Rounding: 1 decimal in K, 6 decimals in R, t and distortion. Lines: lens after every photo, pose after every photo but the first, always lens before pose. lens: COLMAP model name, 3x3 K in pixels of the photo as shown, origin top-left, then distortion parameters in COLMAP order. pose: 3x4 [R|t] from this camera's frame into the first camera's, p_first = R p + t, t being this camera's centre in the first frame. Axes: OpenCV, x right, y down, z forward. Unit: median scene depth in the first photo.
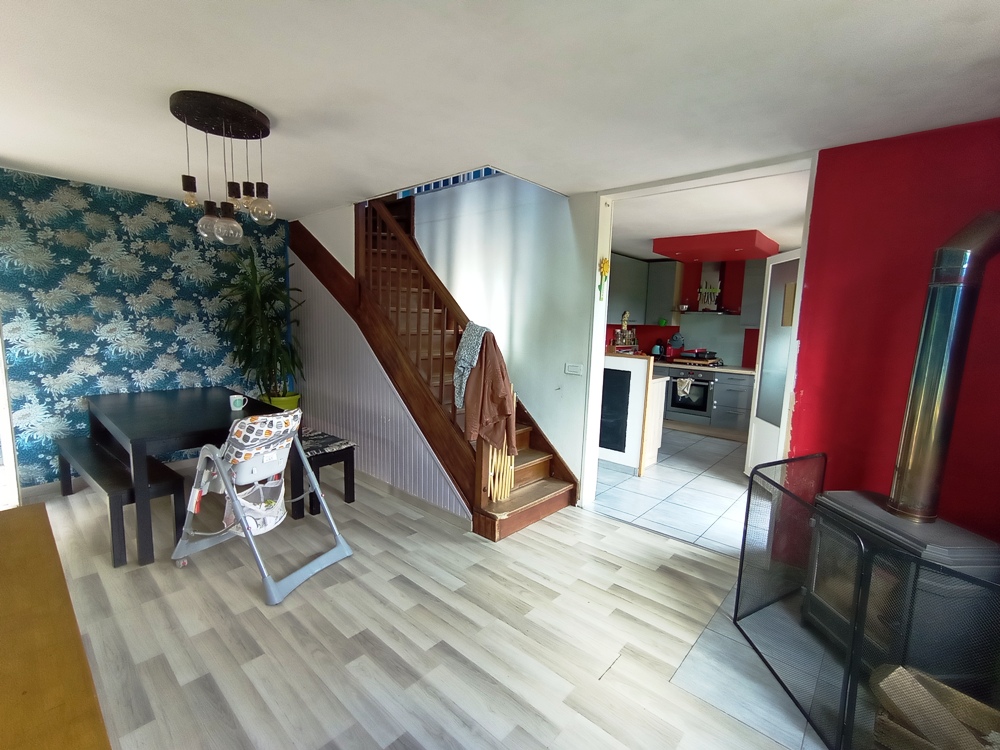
lens RADIAL K [[455.5, 0, 507.7], [0, 455.5, 381.4], [0, 0, 1]] dist [-0.003919, -0.000085]
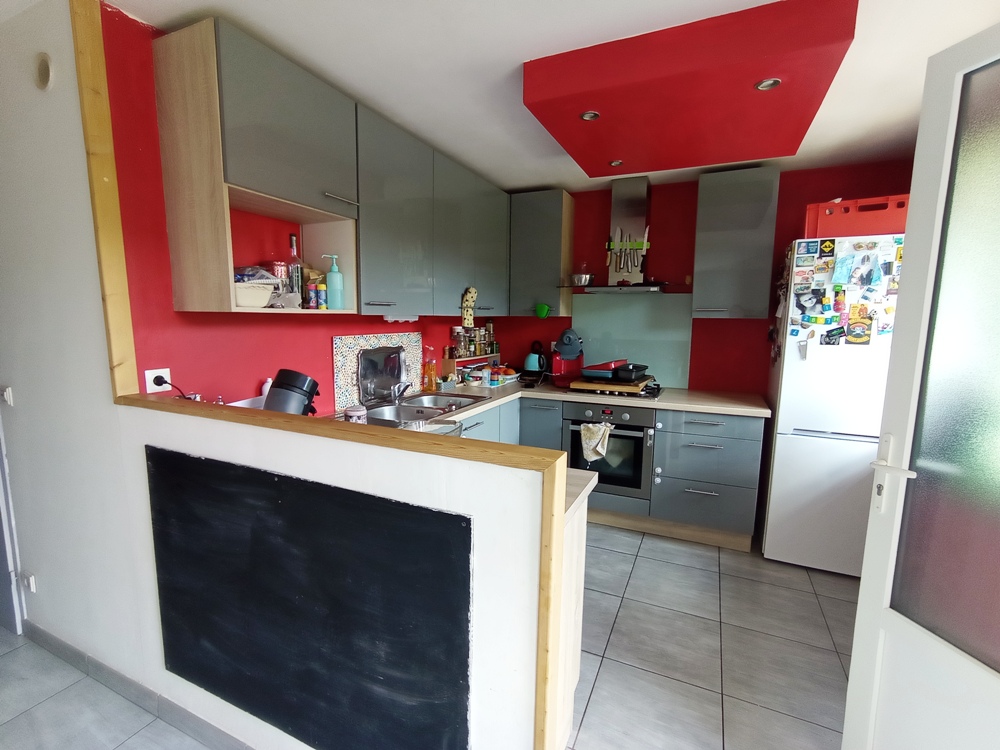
lens RADIAL K [[455.5, 0, 503.2], [0, 455.5, 374.0], [0, 0, 1]] dist [-0.003919, -0.000085]
pose [[0.957531, -0.059385, 0.282148, 0.158604], [0.060019, 0.998177, 0.006401, -0.067908], [-0.282014, 0.010805, 0.959350, 0.555221]]
